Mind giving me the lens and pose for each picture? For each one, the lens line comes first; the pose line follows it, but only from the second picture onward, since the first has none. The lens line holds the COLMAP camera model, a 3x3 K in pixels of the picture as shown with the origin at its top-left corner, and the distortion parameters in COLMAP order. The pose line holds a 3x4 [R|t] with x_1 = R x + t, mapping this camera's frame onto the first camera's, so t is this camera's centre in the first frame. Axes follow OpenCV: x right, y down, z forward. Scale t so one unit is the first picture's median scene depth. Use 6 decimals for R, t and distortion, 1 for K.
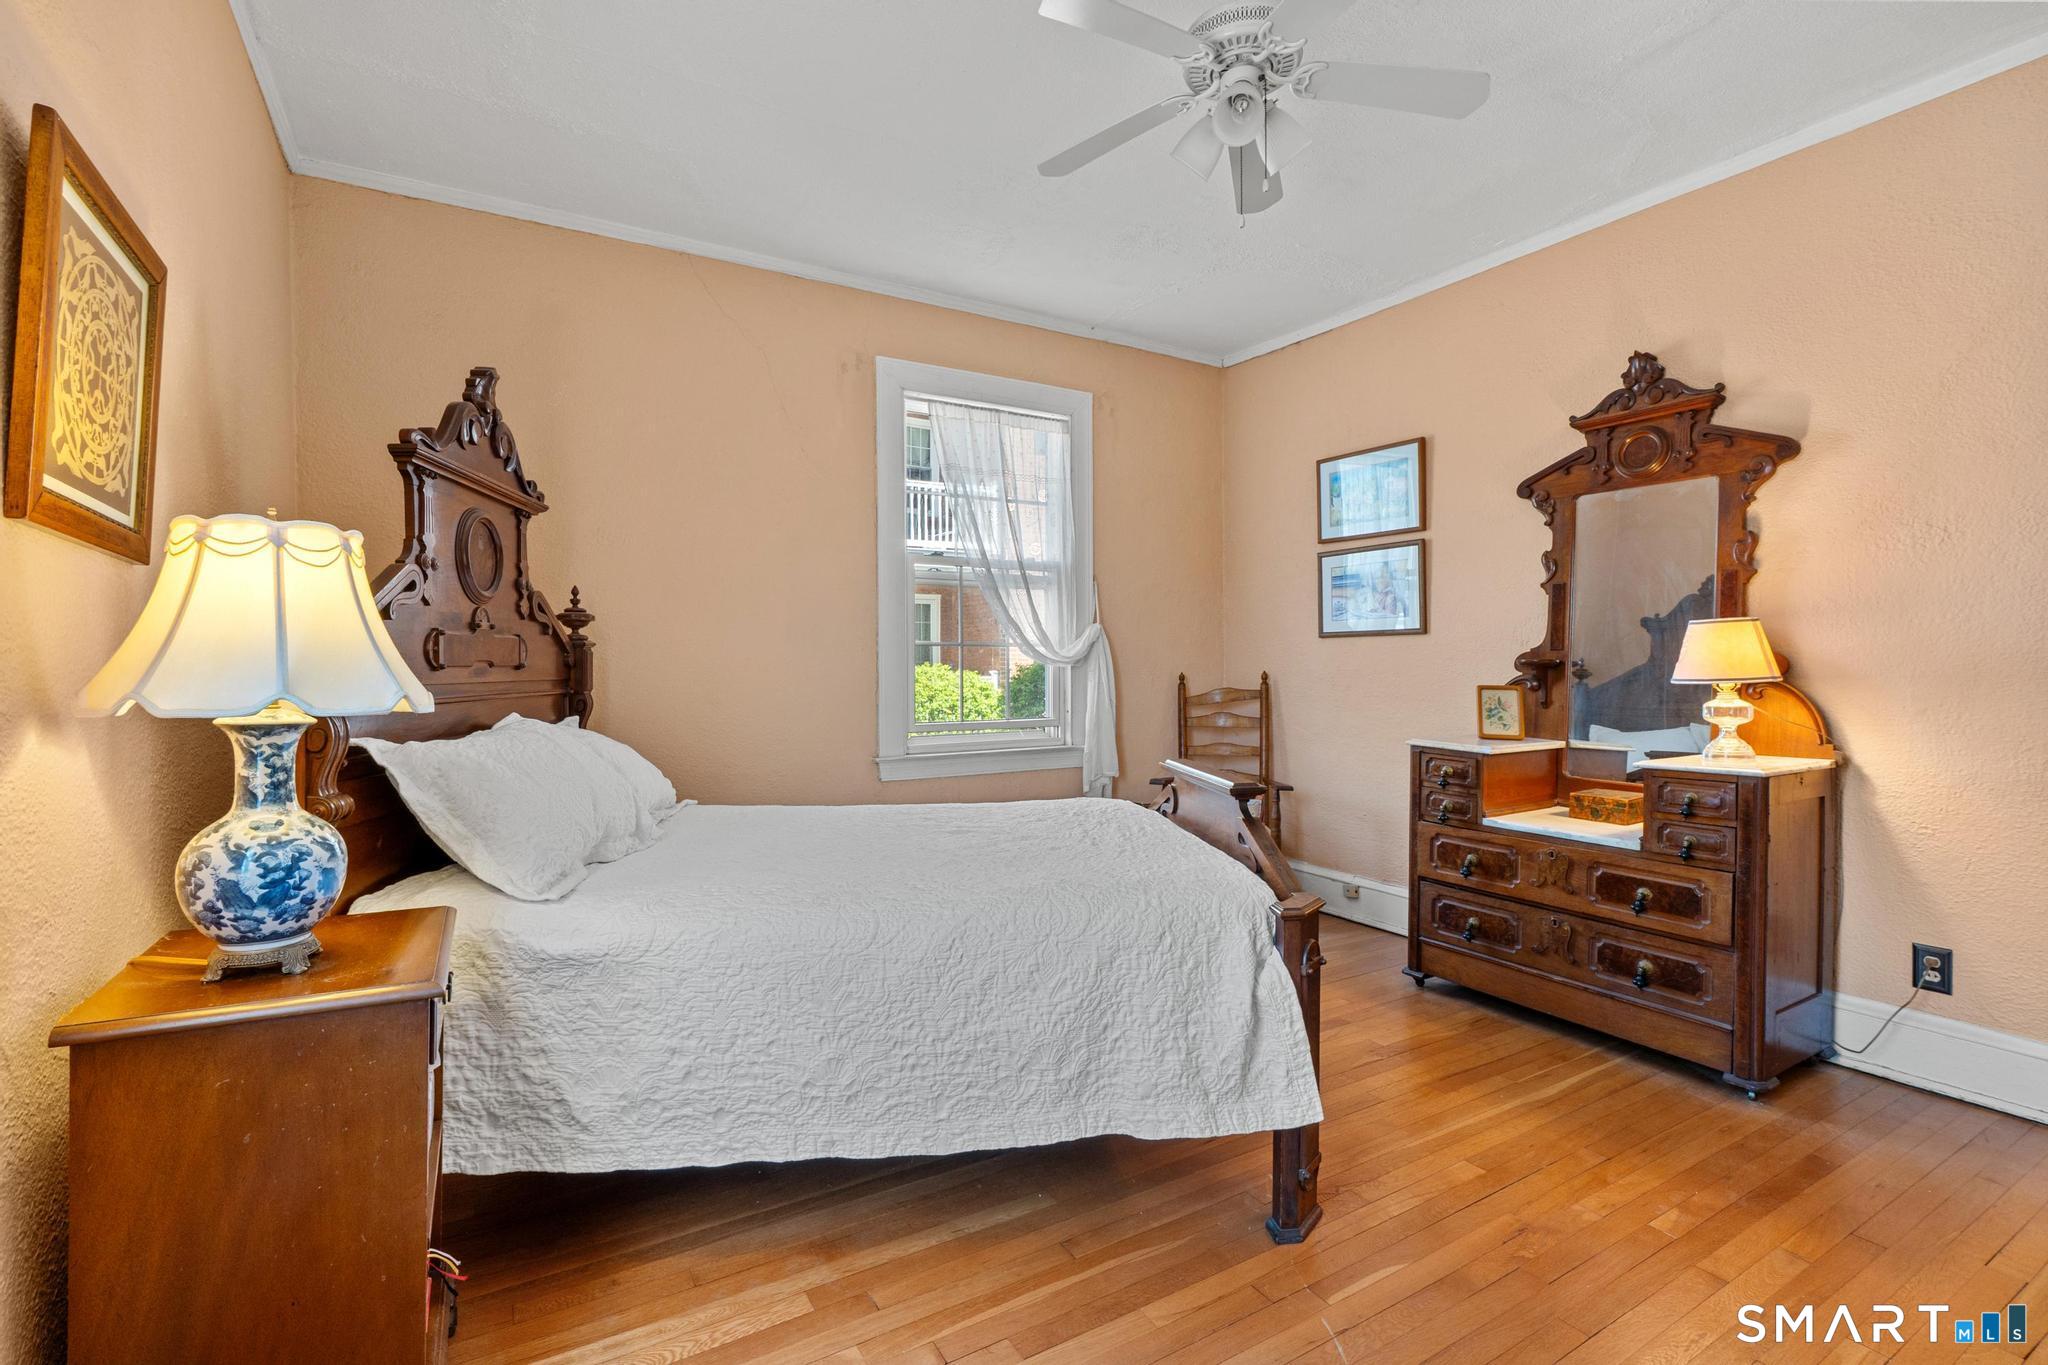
lens RADIAL K [[942.9, 0, 1010.1], [0, 942.9, 677.9], [0, 0, 1]] dist [-0.015762, -0.000398]
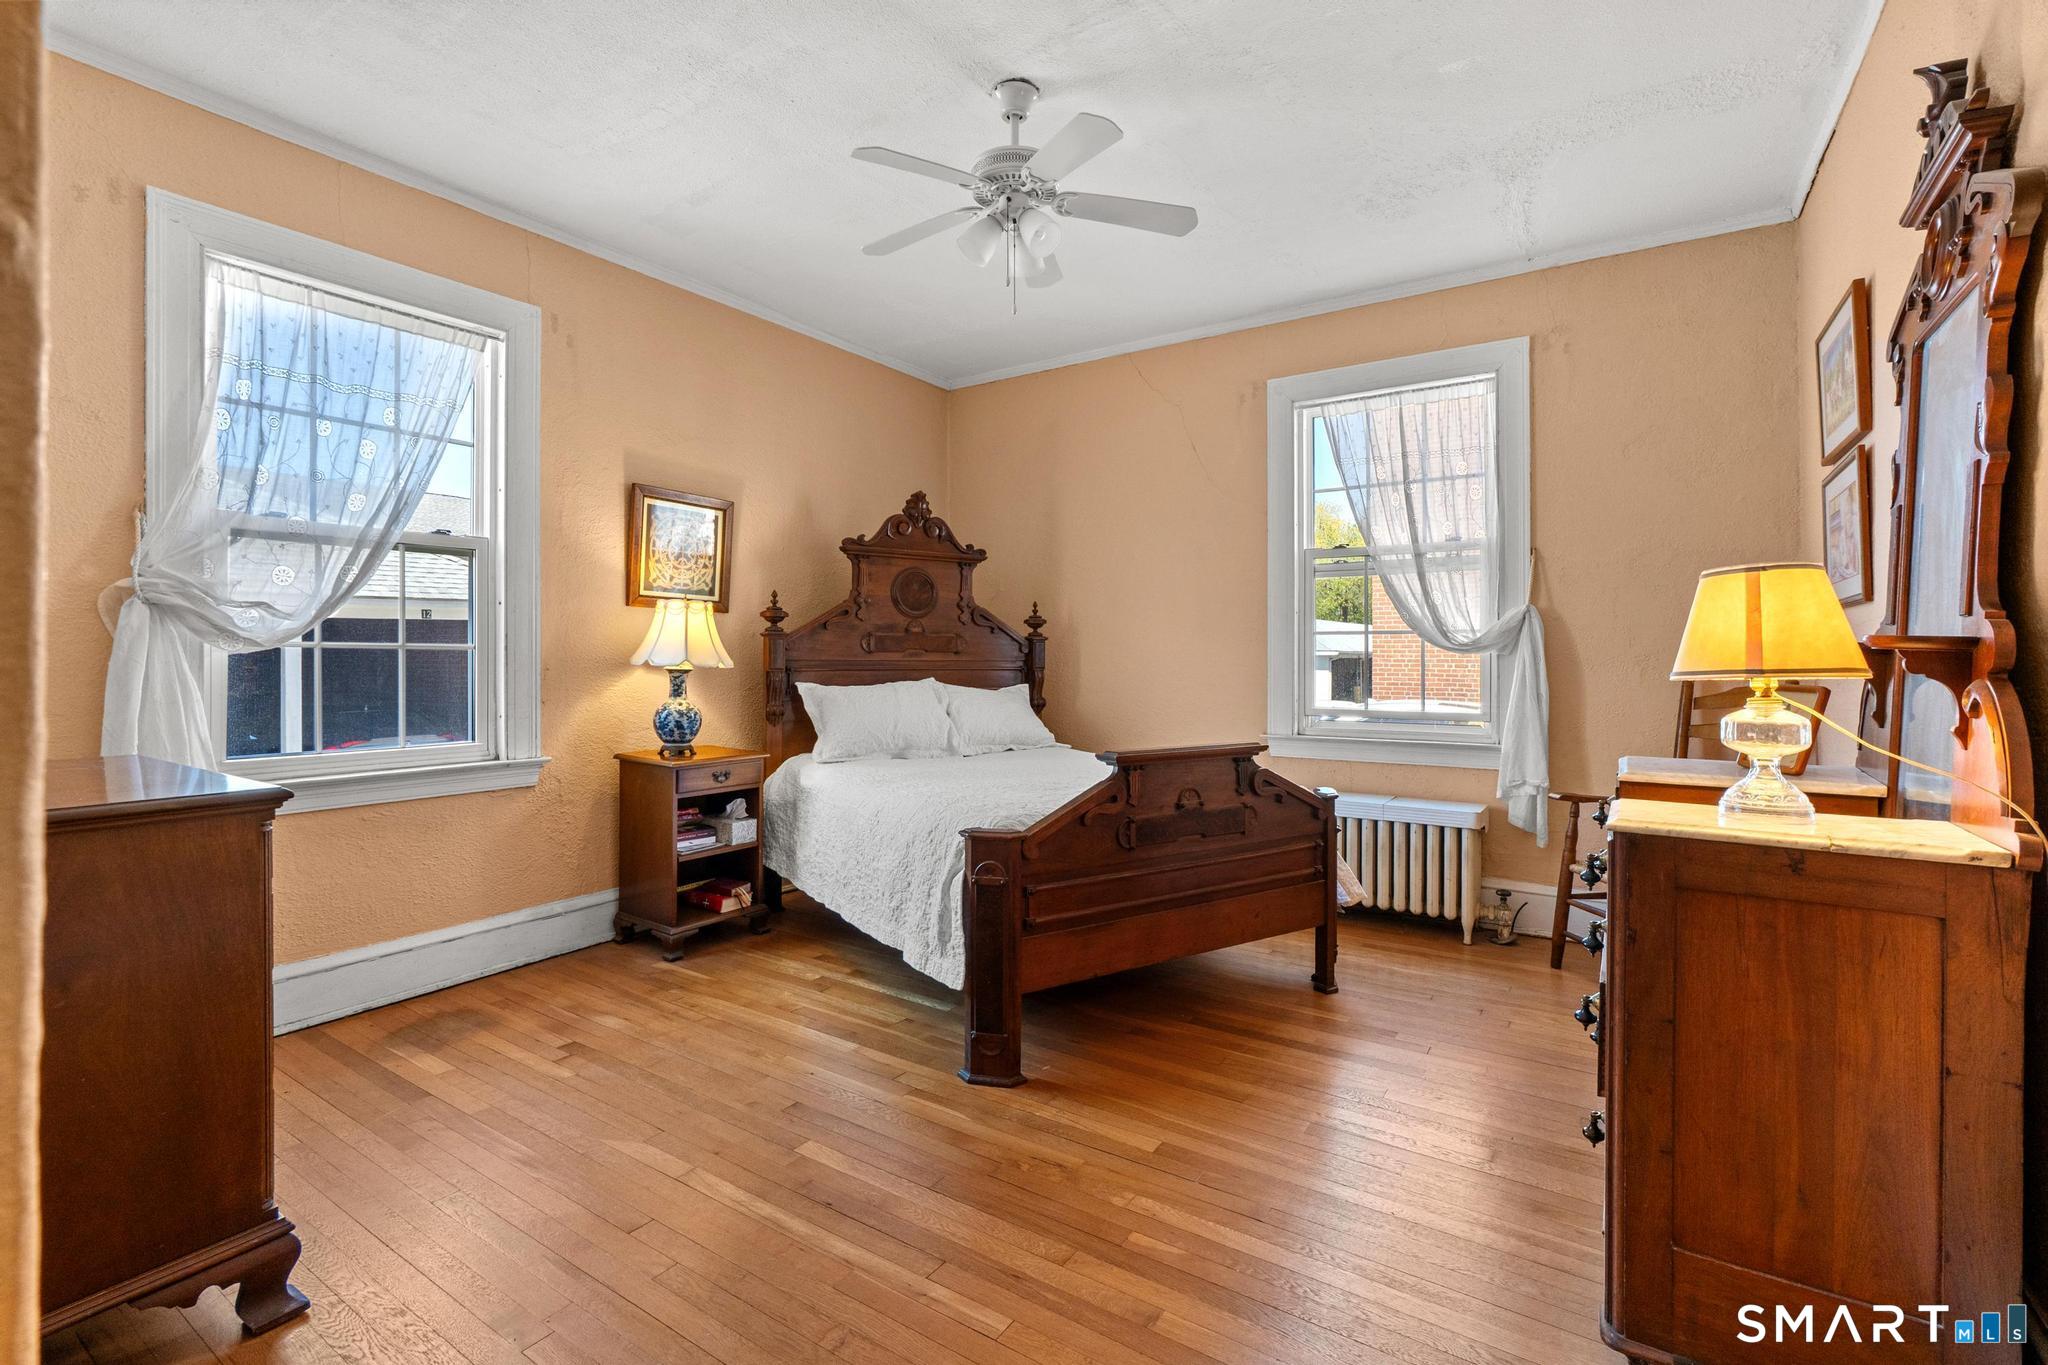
lens RADIAL K [[942.9, 0, 1010.1], [0, 942.9, 677.9], [0, 0, 1]] dist [-0.015762, -0.000398]
pose [[0.420728, 0.025112, -0.906839, 0.943706], [-0.016062, 0.999666, 0.020231, -0.001275], [0.907045, 0.006054, 0.420991, 0.298704]]
